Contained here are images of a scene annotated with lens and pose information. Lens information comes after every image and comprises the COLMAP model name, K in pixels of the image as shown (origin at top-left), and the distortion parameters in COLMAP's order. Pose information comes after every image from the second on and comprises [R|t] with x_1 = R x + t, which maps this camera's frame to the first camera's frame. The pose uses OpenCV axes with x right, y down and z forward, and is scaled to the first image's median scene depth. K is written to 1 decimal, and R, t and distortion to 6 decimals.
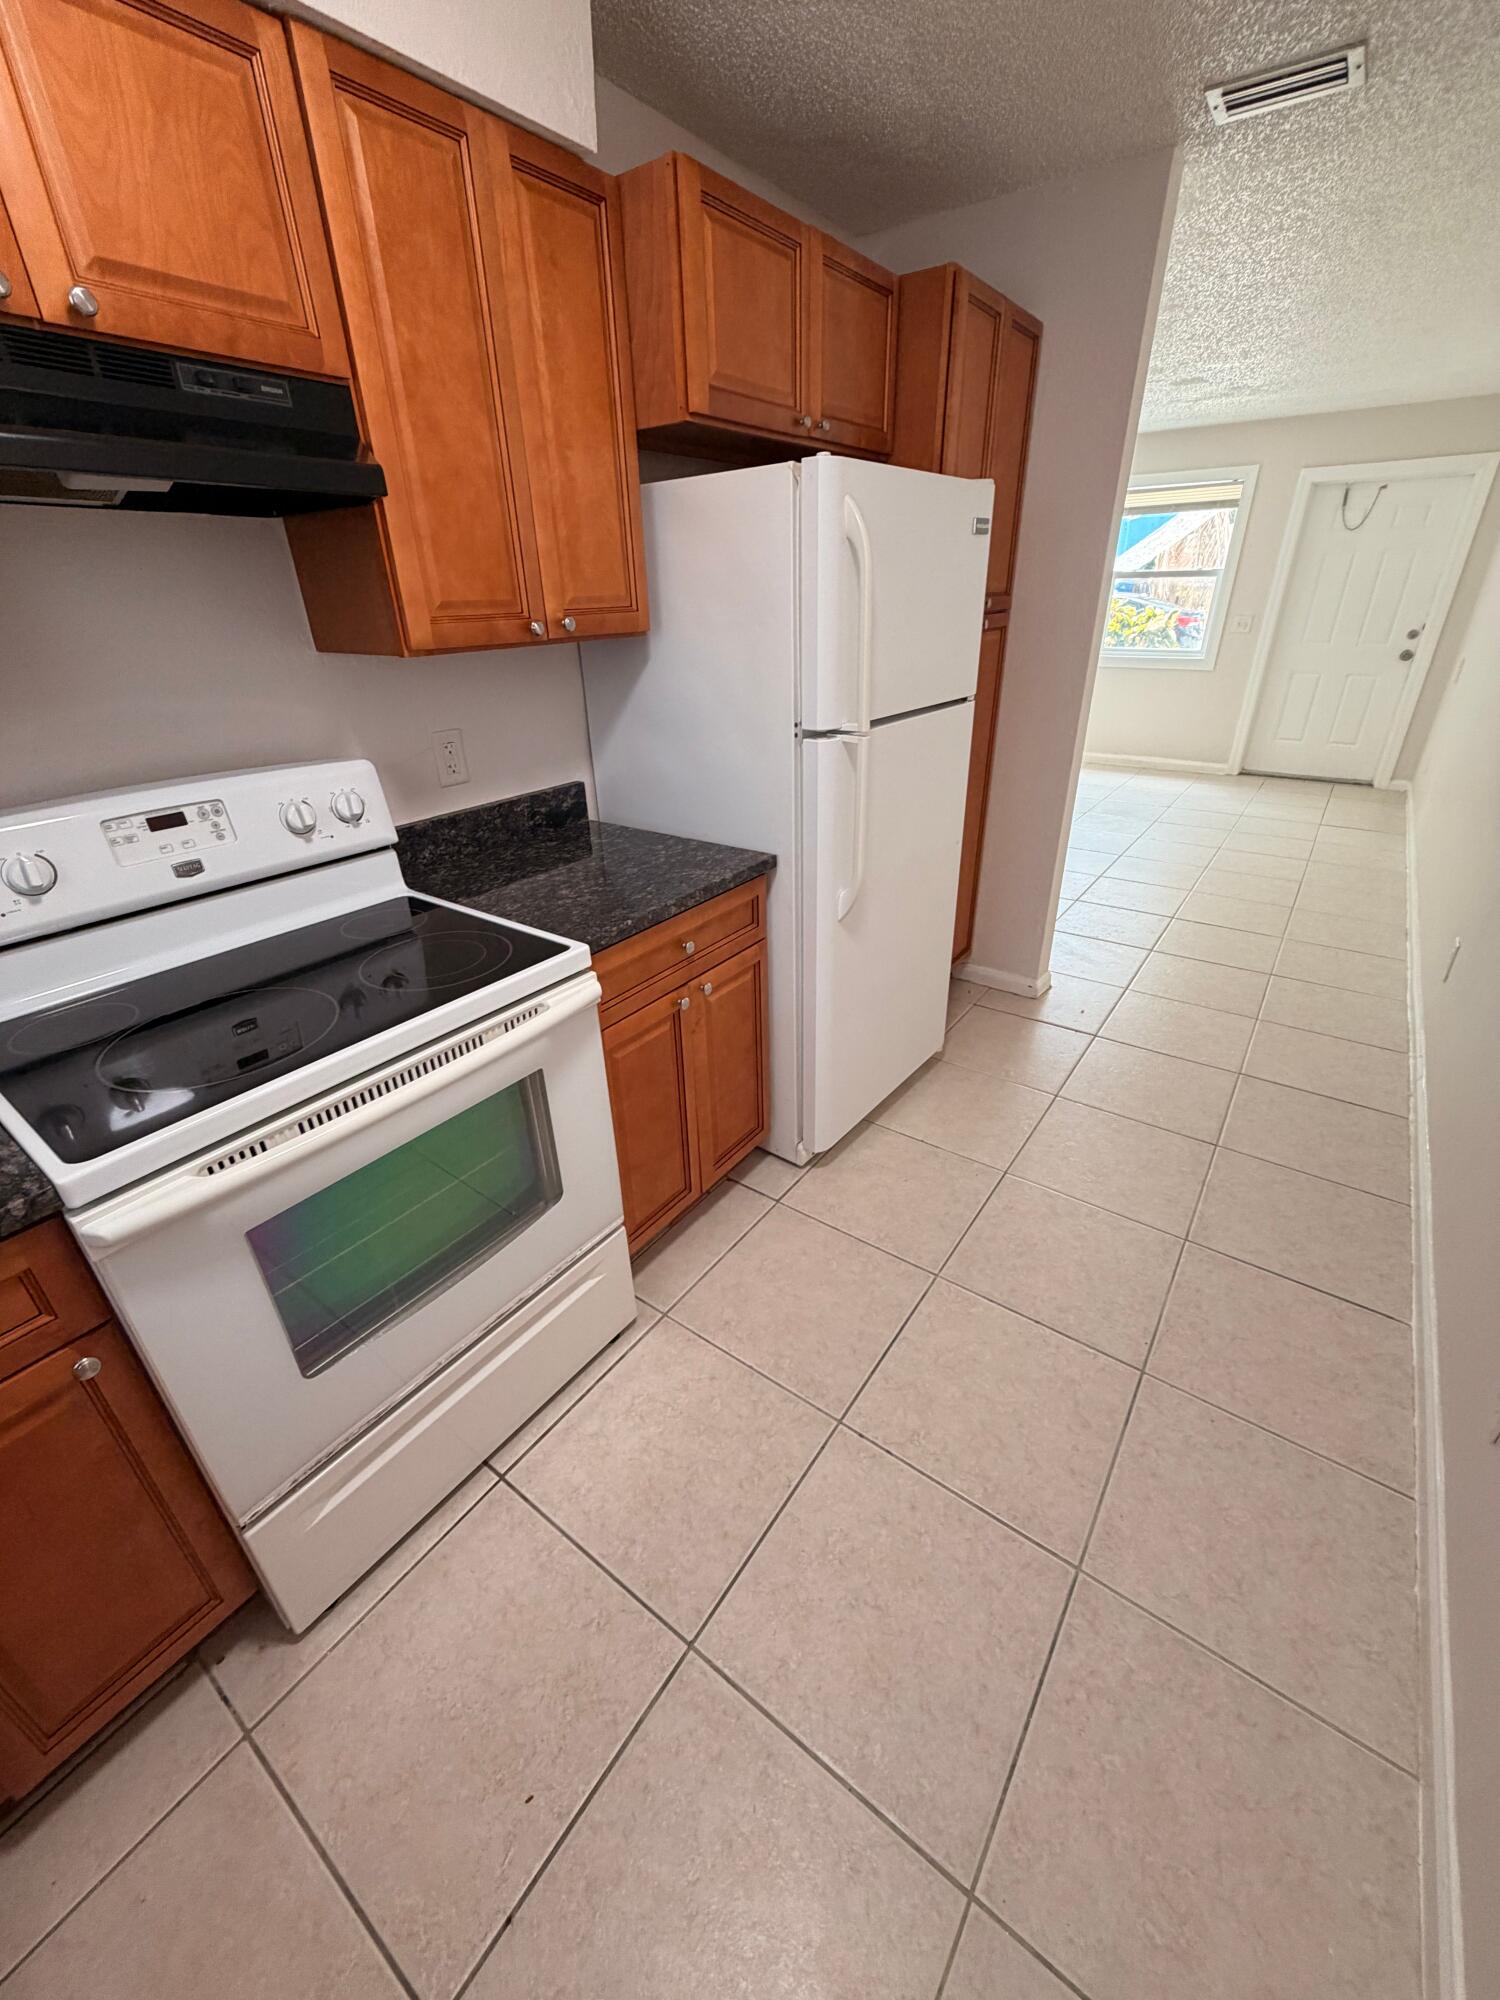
lens RADIAL K [[795.8, 0, 754.4], [0, 795.8, 995.4], [0, 0, 1]] dist [0.000004, -0.000331]
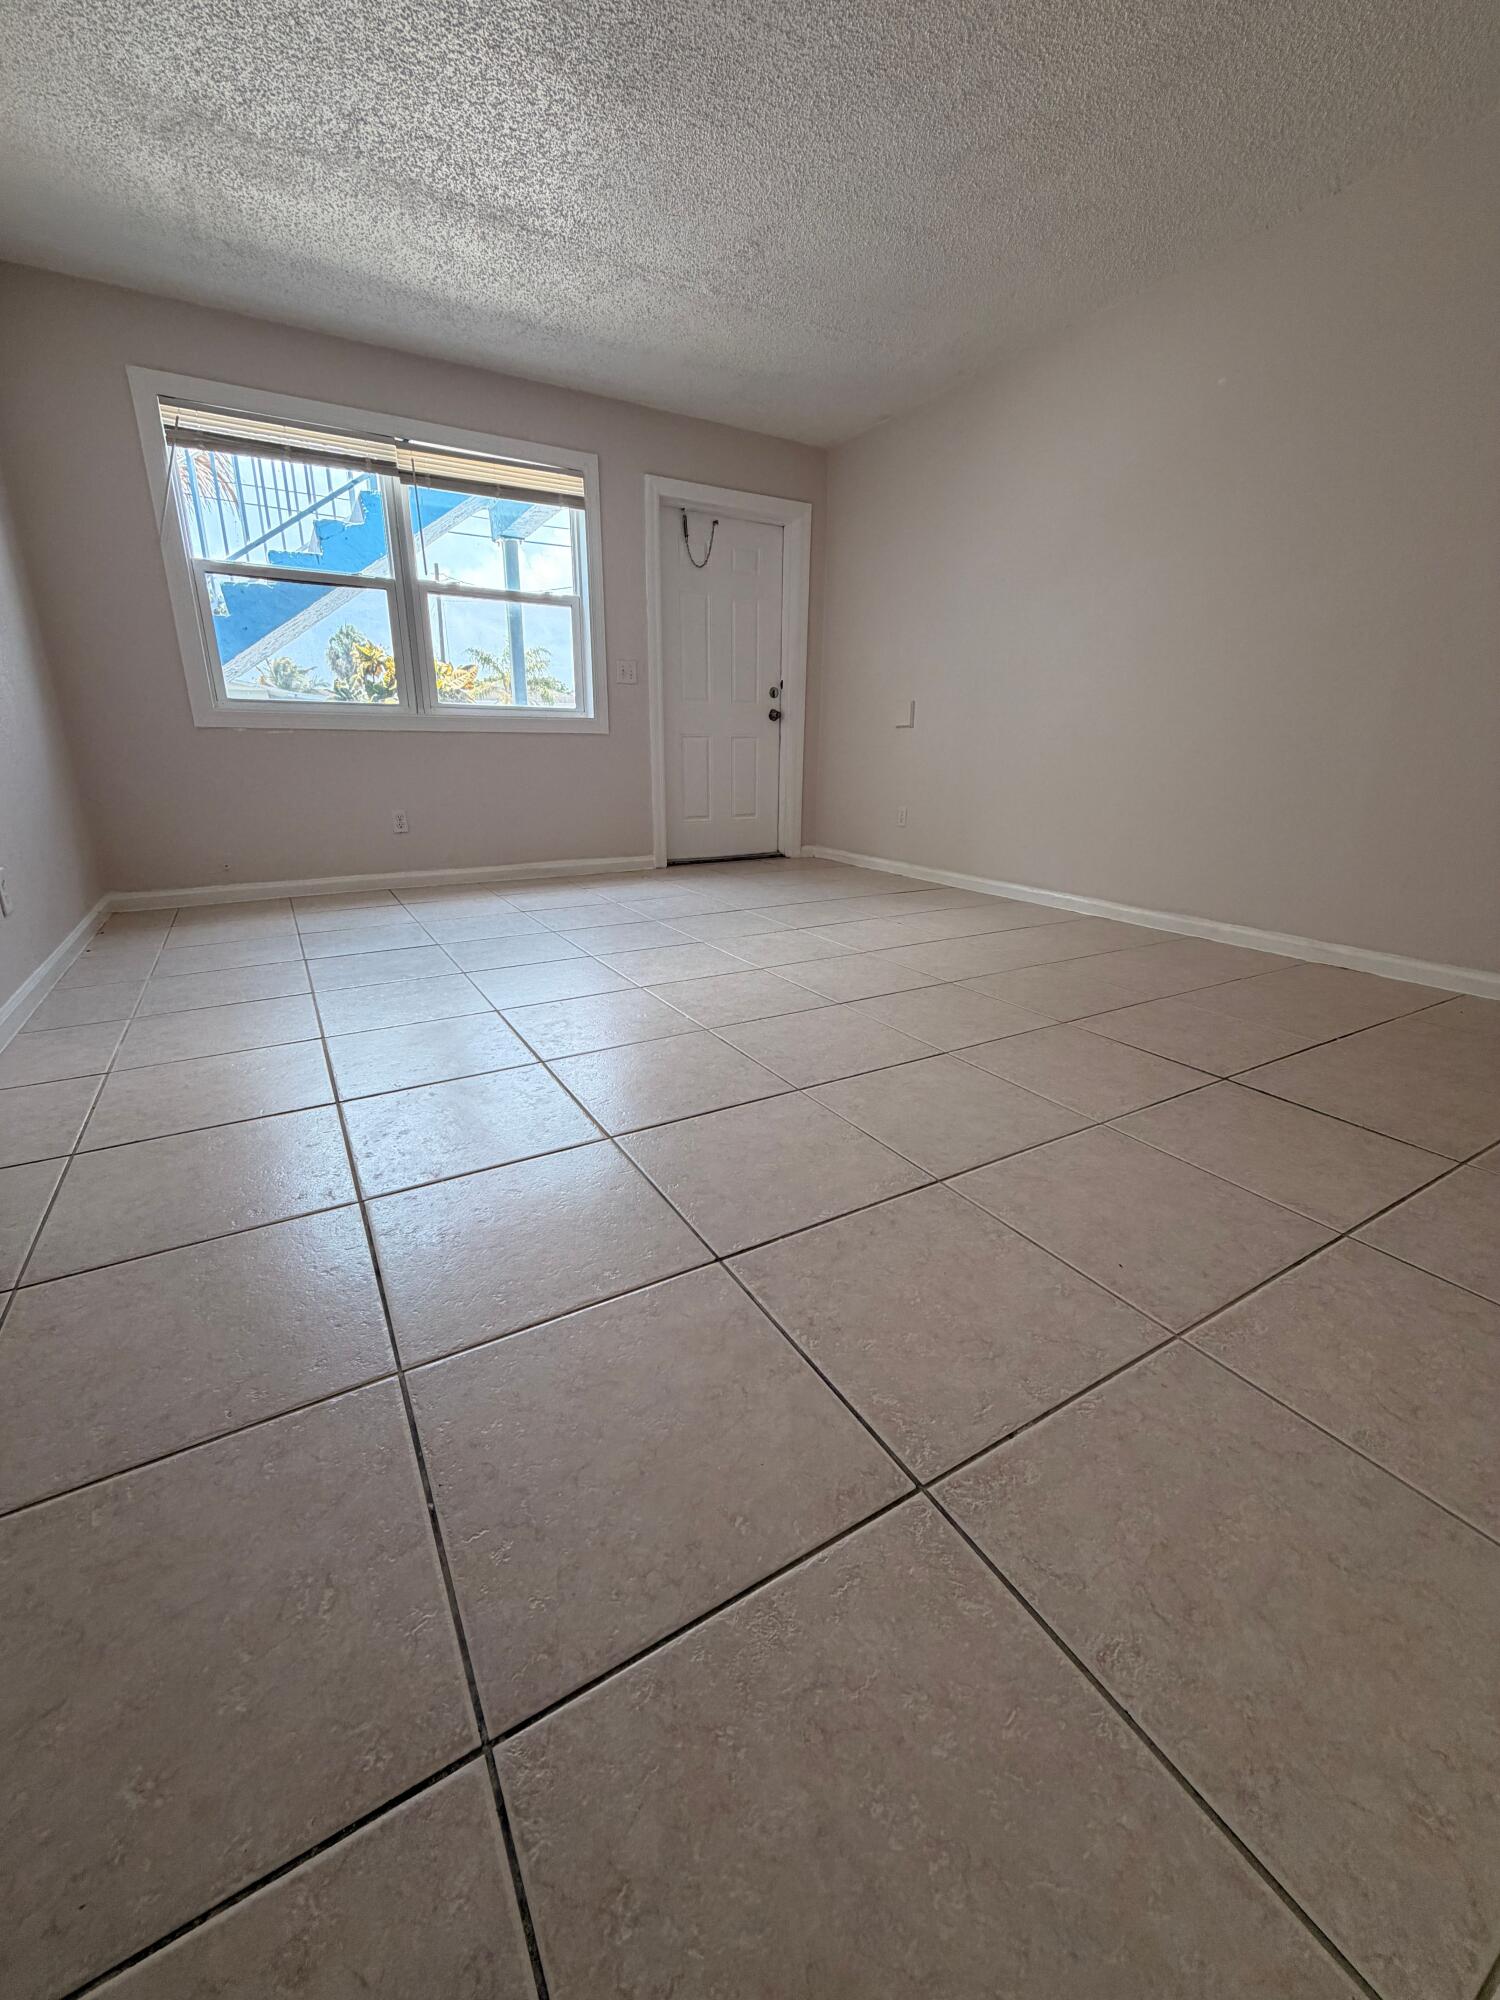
lens RADIAL K [[795.8, 0, 745.8], [0, 795.8, 1004.6], [0, 0, 1]] dist [0.000004, -0.000331]
pose [[0.401172, -0.267037, 0.876215, -0.076852], [0.402983, 0.910473, 0.092973, -0.223273], [-0.822597, 0.315801, 0.472867, 0.699607]]
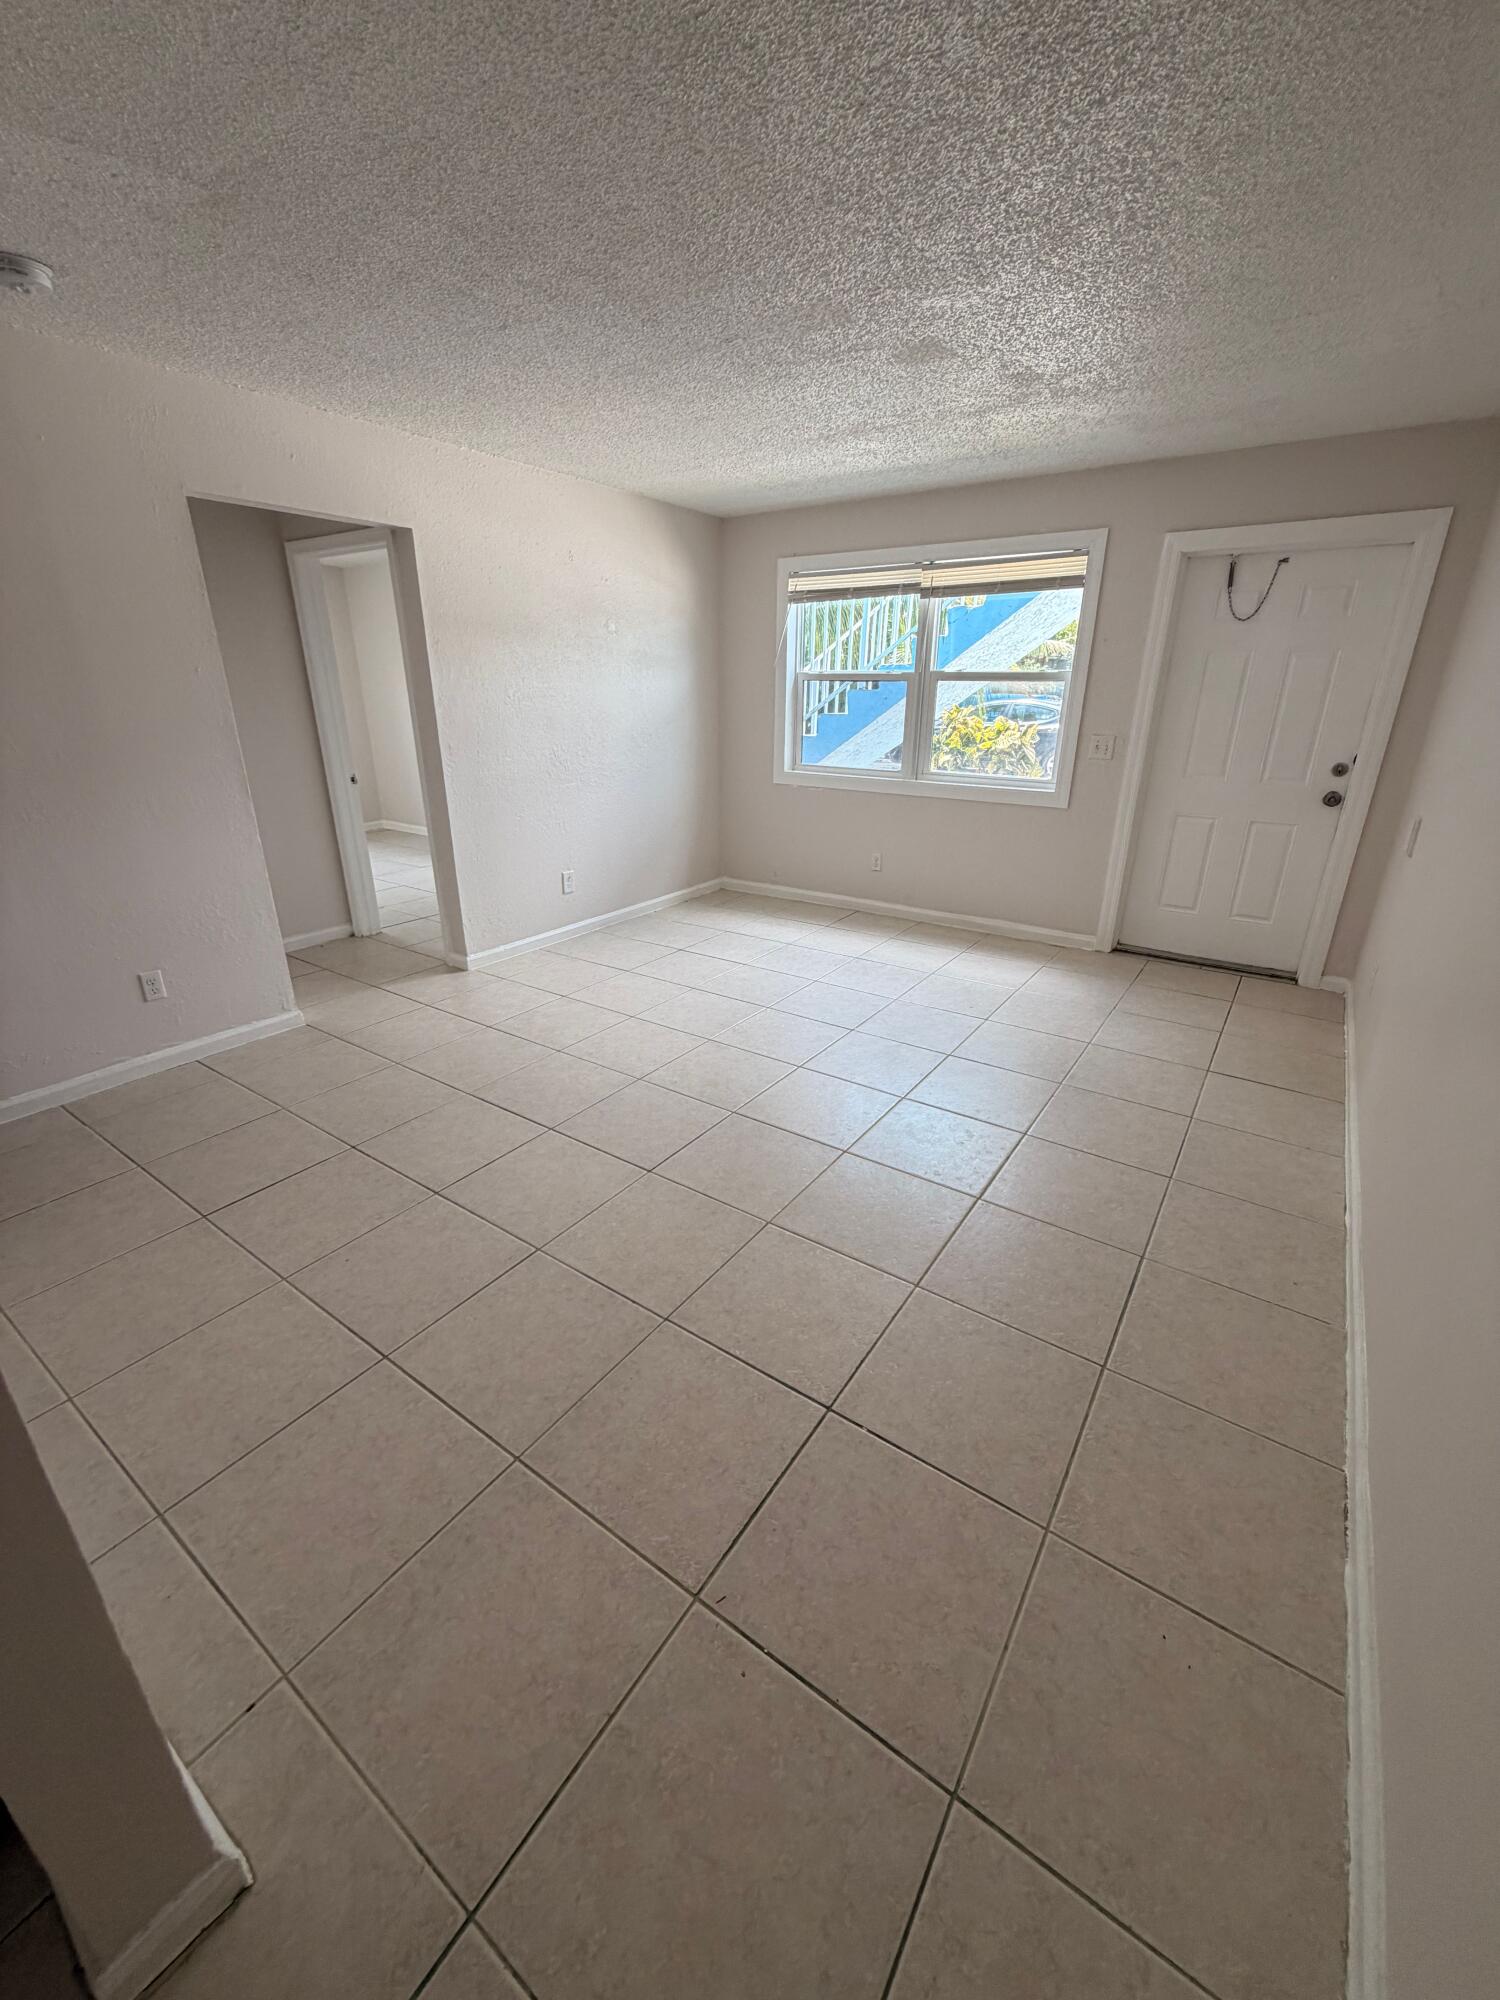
lens RADIAL K [[795.8, 0, 747.7], [0, 795.8, 1000.3], [0, 0, 1]] dist [0.000004, -0.000331]
pose [[0.999651, 0.013398, 0.022782, 0.309066], [-0.011153, 0.995322, -0.095963, -0.186186], [-0.023961, 0.095676, 0.995124, 0.354744]]
